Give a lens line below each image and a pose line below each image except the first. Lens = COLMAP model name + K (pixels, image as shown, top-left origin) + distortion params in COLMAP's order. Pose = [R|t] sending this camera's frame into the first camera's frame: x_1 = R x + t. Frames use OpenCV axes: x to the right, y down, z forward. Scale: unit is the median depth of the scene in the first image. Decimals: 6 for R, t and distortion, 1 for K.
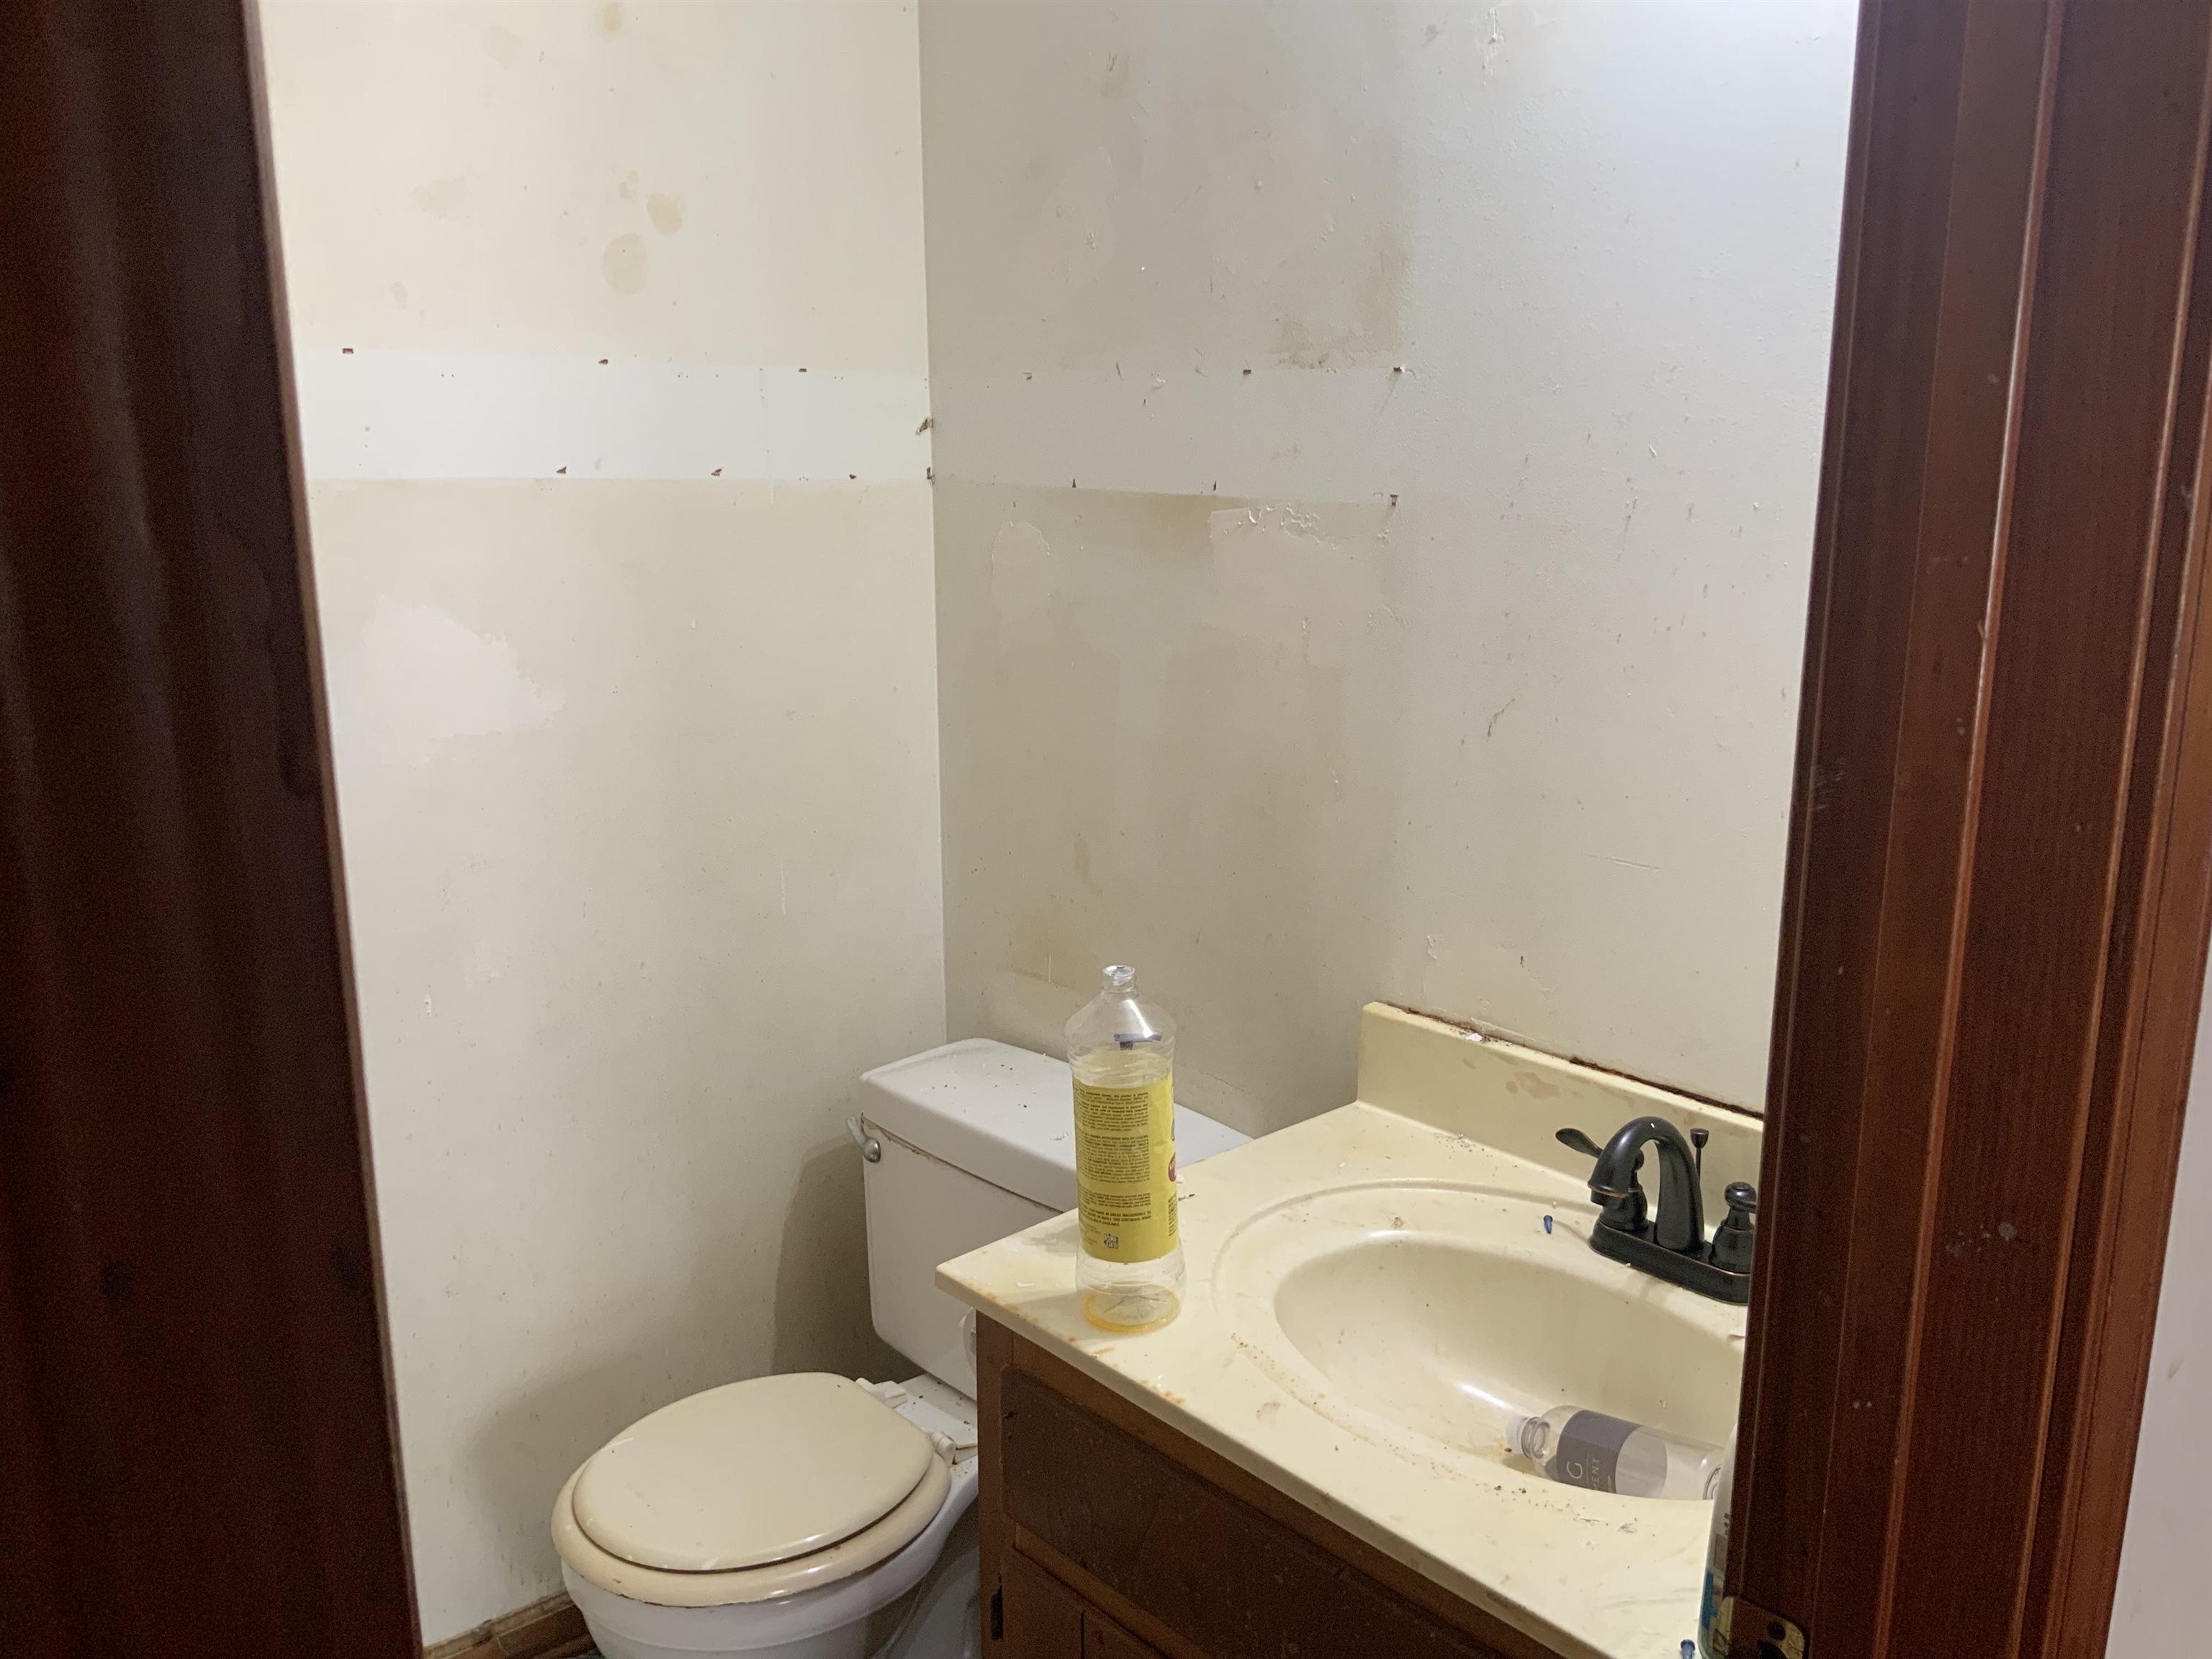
lens RADIAL K [[1880.2, 0, 1122.9], [0, 1880.2, 824.4], [0, 0, 1]] dist [0.075654, -0.128304]
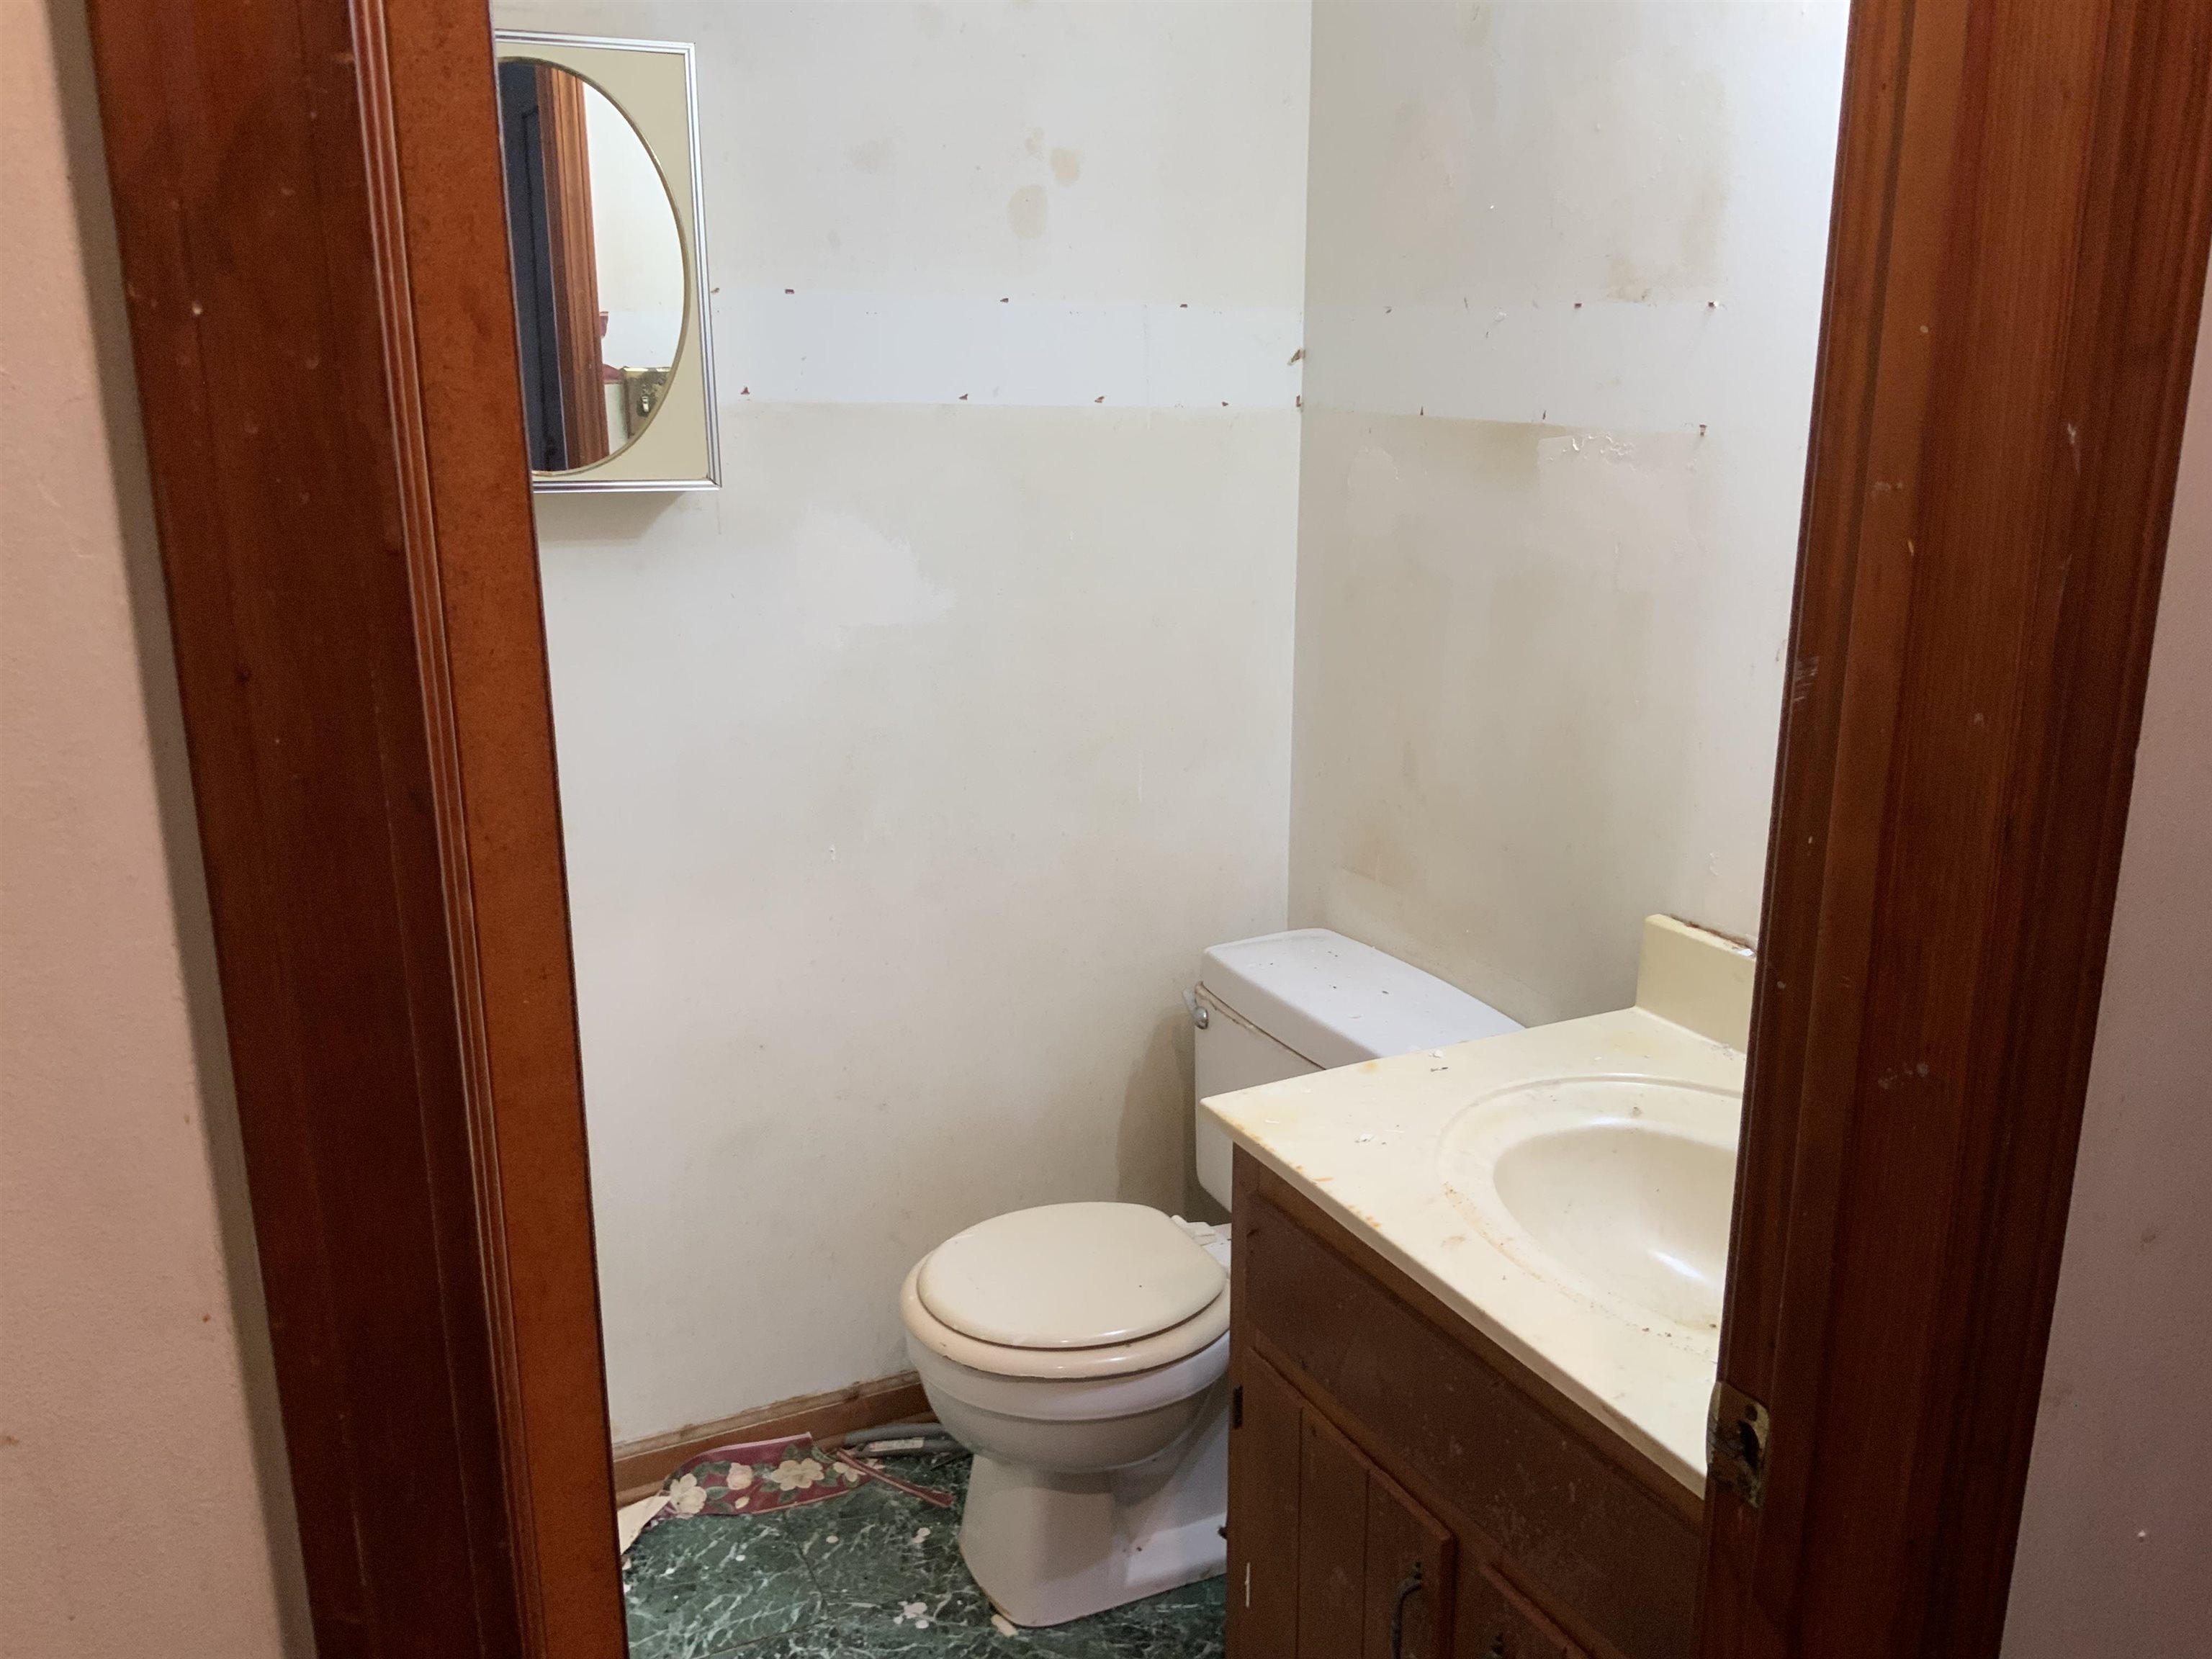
lens RADIAL K [[1880.2, 0, 1097.8], [0, 1880.2, 838.9], [0, 0, 1]] dist [0.075654, -0.128304]
pose [[0.963140, 0.070966, -0.259471, 0.103101], [-0.059435, 0.996875, 0.052029, 0.016406], [0.262353, -0.034689, 0.964348, -0.094234]]
